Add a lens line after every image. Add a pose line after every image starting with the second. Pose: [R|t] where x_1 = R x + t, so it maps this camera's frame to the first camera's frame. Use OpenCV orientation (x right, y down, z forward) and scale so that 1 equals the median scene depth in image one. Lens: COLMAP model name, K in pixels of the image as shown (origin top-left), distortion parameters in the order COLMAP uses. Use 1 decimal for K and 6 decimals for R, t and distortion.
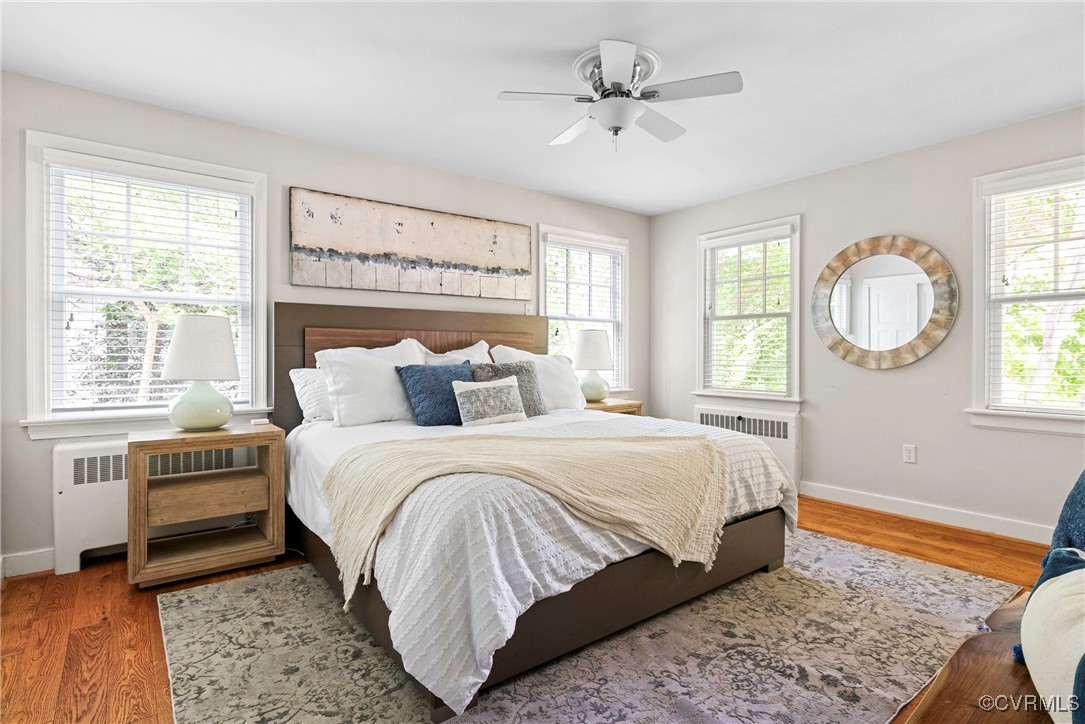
lens RADIAL K [[547.8, 0, 544.2], [0, 547.8, 353.8], [0, 0, 1]] dist [0.004705, -0.000012]
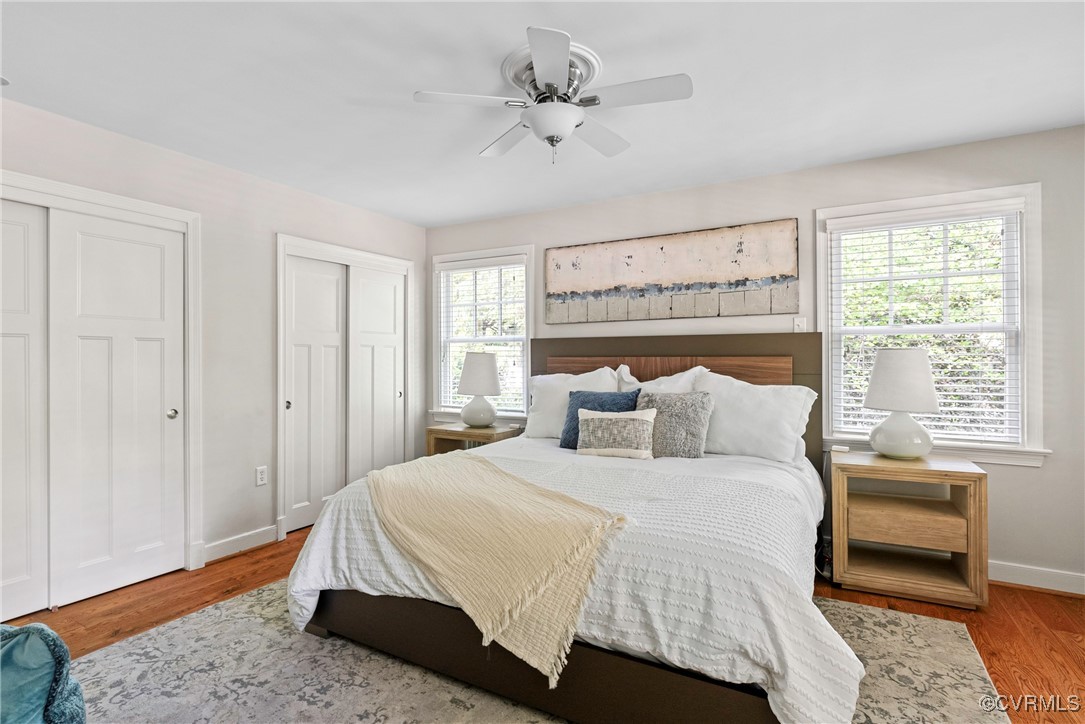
lens RADIAL K [[527.7, 0, 545.9], [0, 527.7, 357.7], [0, 0, 1]] dist [-0.000186, 0.001016]
pose [[0.394163, -0.001092, -0.919040, 0.648839], [-0.002151, 0.999995, -0.002111, -0.040174], [0.919038, 0.002809, 0.394159, 0.470710]]
